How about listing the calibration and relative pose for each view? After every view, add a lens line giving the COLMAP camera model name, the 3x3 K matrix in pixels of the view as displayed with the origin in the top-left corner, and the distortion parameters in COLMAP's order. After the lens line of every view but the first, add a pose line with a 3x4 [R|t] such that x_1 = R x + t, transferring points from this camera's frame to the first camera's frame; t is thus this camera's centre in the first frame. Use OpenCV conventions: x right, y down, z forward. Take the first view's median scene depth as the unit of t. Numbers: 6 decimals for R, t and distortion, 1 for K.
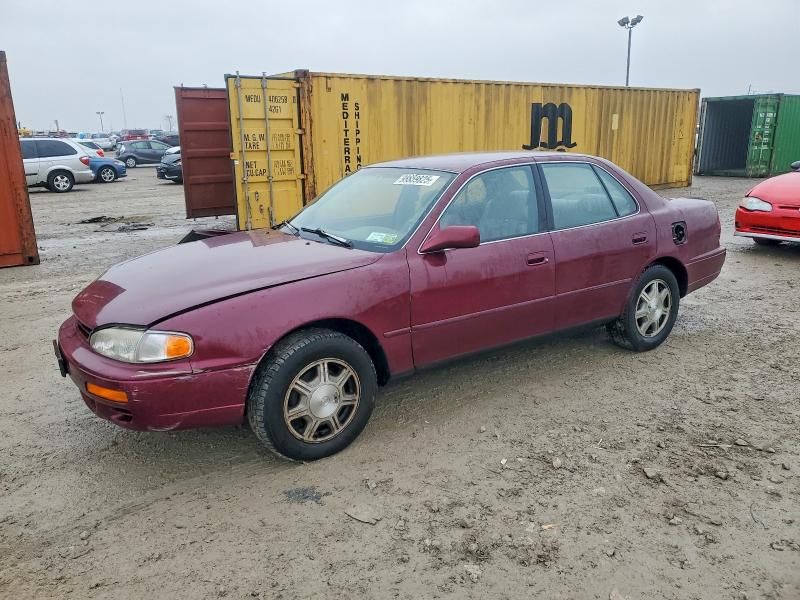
lens RADIAL K [[615.9, 0, 400.0], [0, 615.9, 300.0], [0, 0, 1]] dist [0.002422, 0.004318]
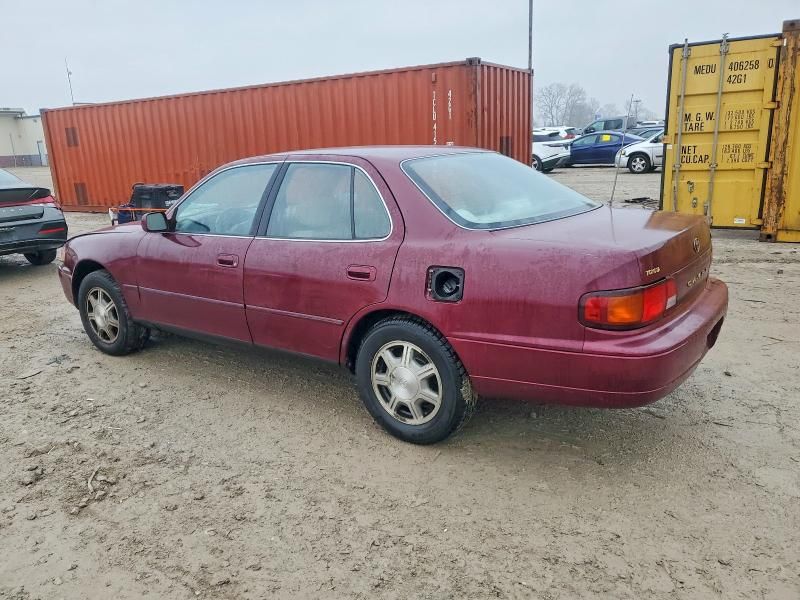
lens RADIAL K [[635.0, 0, 400.0], [0, 635.0, 300.0], [0, 0, 1]] dist [0.032362, -0.005692]
pose [[0.333944, 0.232626, -0.913437, 0.491469], [-0.203211, 0.964048, 0.171223, -0.092470], [0.920427, 0.128442, 0.369210, 0.345180]]
